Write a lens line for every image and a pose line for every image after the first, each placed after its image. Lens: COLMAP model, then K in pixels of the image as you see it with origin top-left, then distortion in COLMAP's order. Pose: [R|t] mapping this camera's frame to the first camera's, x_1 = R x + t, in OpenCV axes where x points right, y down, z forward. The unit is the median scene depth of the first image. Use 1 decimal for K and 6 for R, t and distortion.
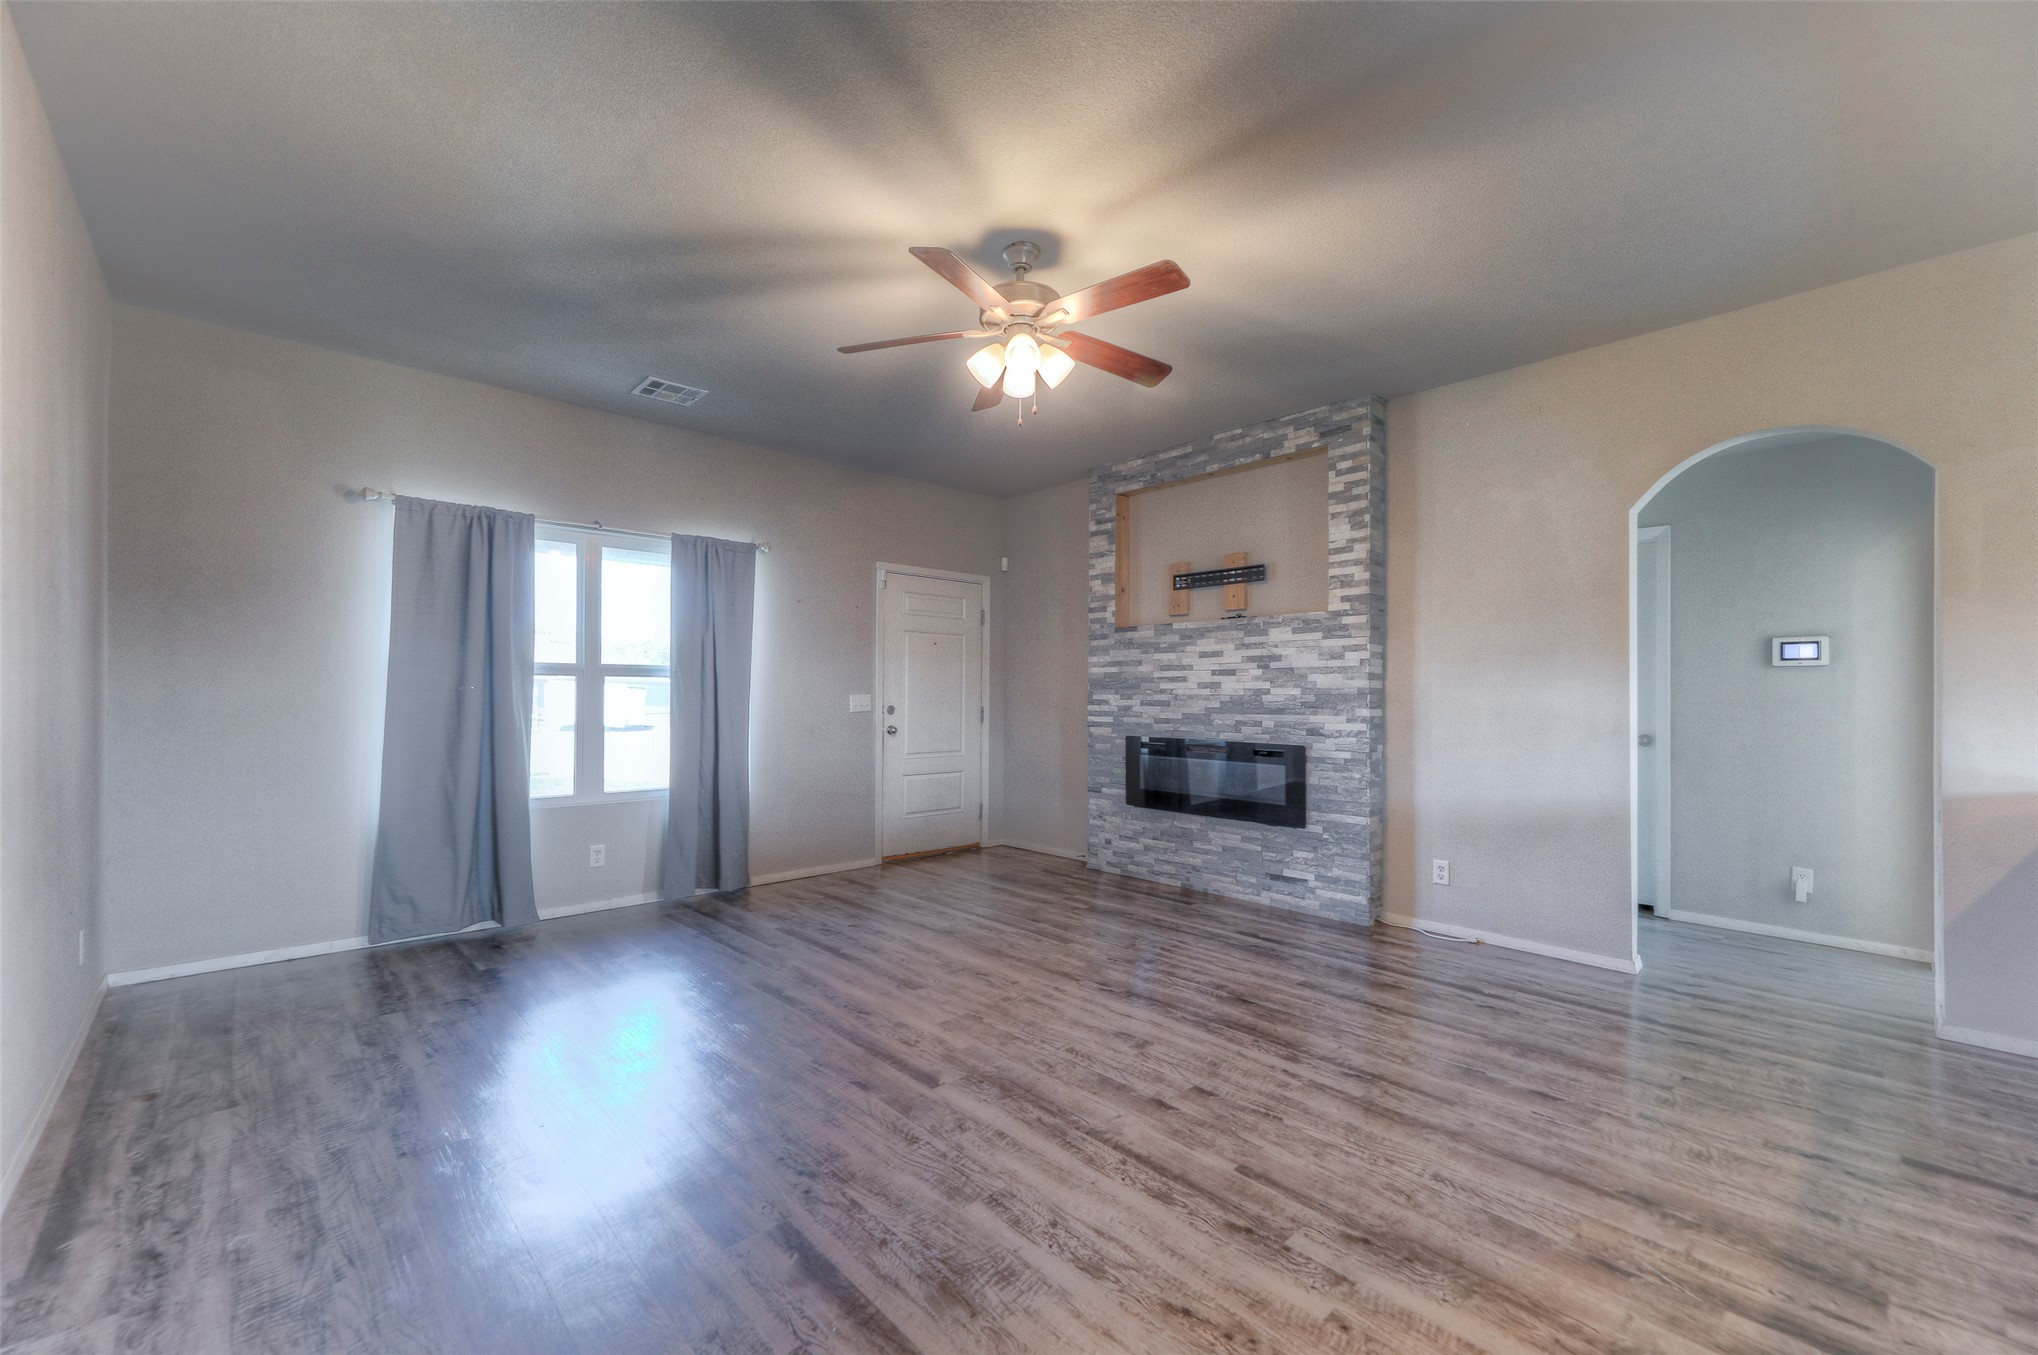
lens RADIAL K [[816.5, 0, 1010.0], [0, 816.5, 691.3], [0, 0, 1]] dist [0.014855, -0.003748]
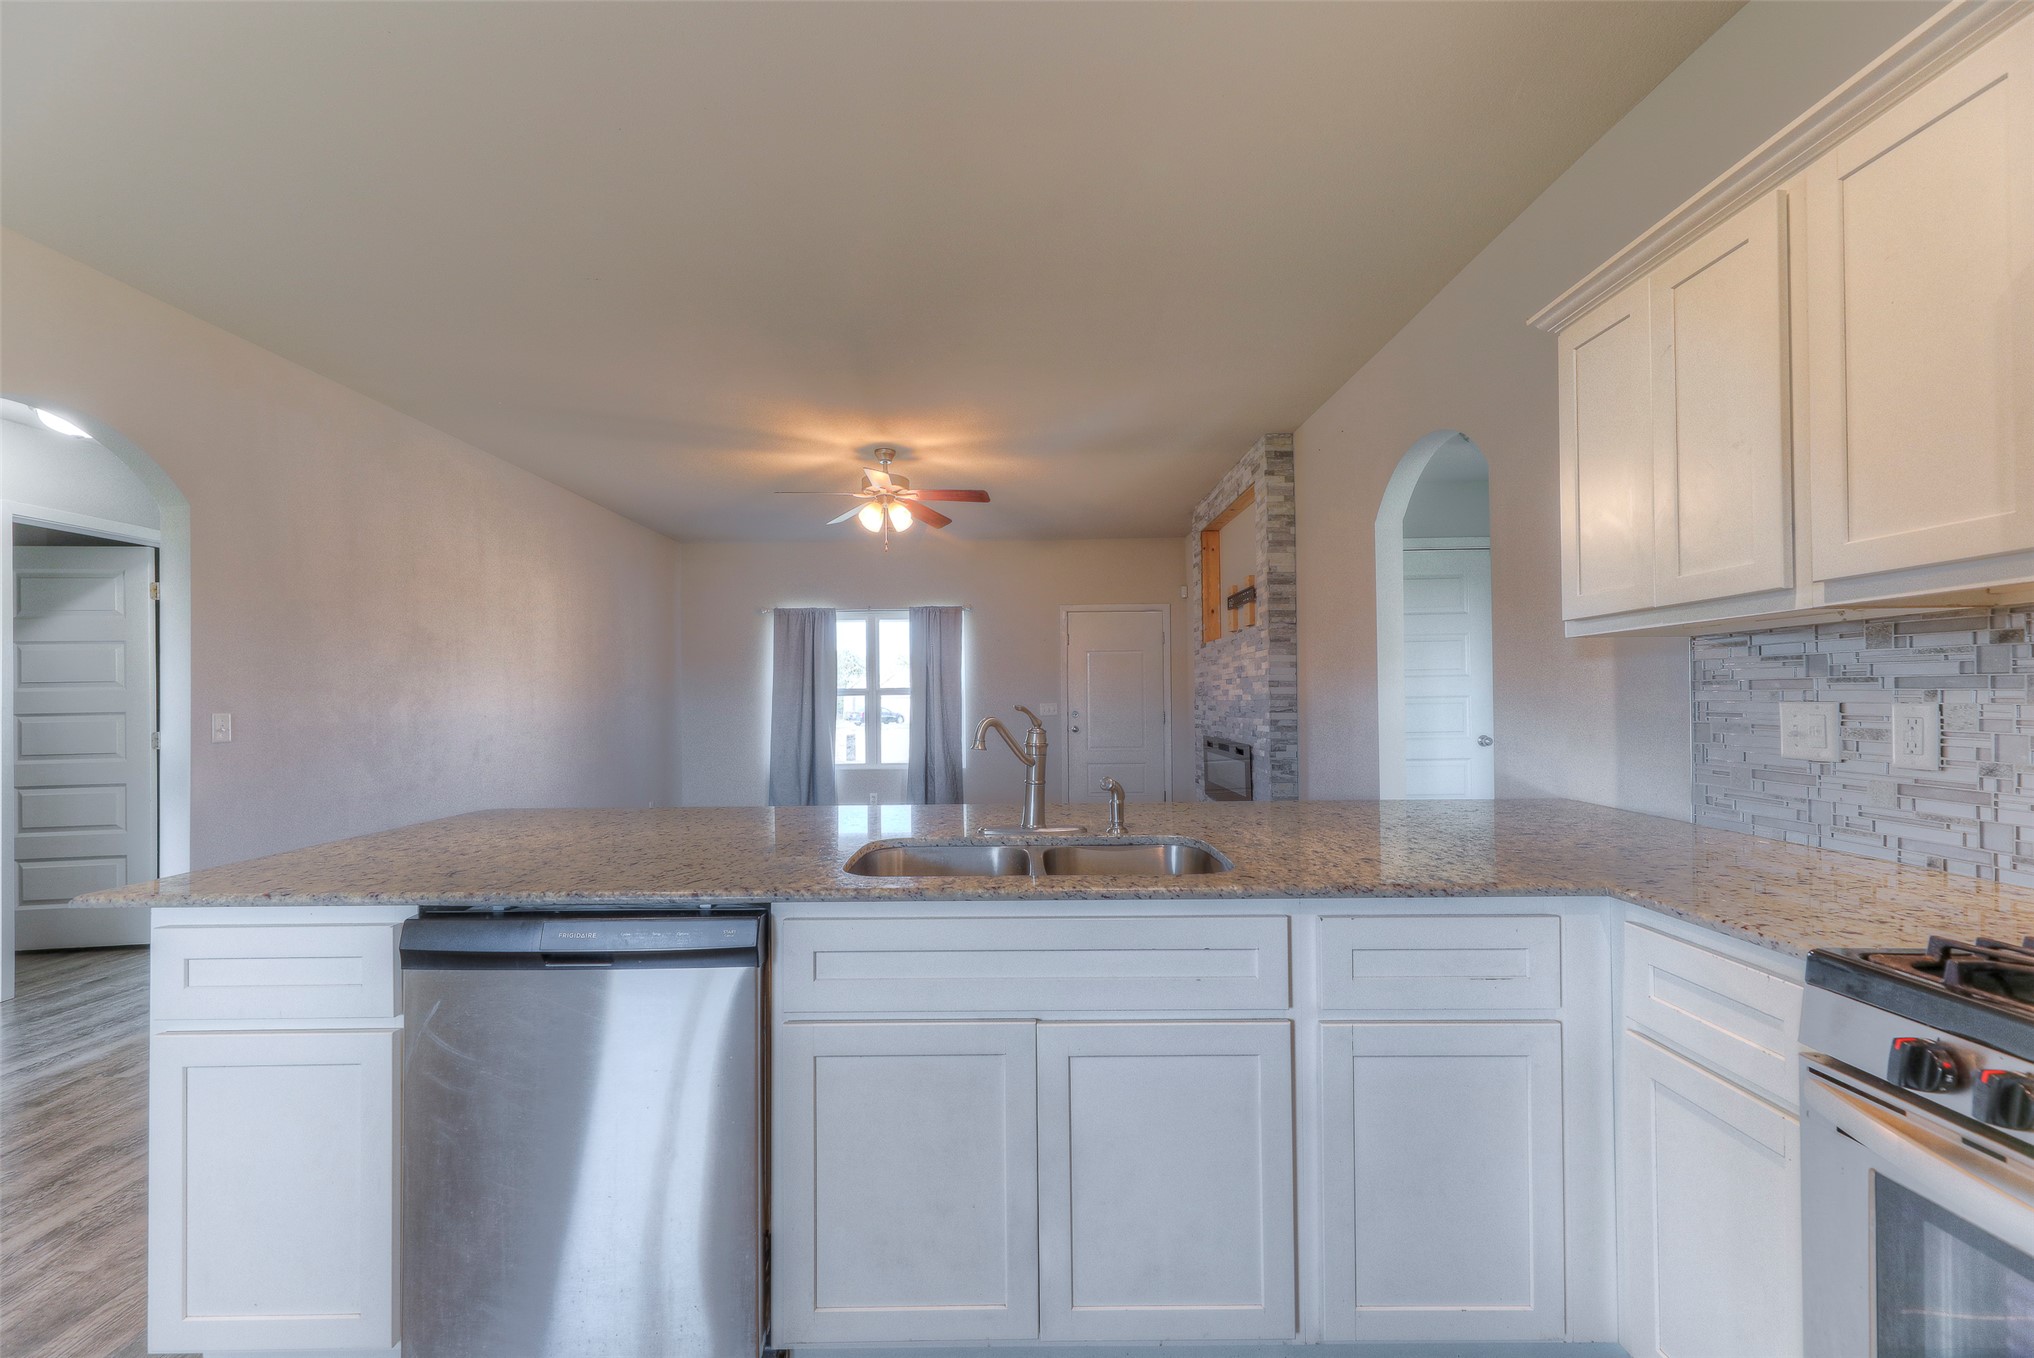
lens RADIAL K [[820.8, 0, 1026.9], [0, 820.8, 685.8], [0, 0, 1]] dist [-0.000674, -0.004354]
pose [[0.739383, -0.025646, -0.672796, 0.914772], [0.018747, 0.999671, -0.017504, -0.002008], [0.673024, 0.000329, 0.739621, -0.057296]]
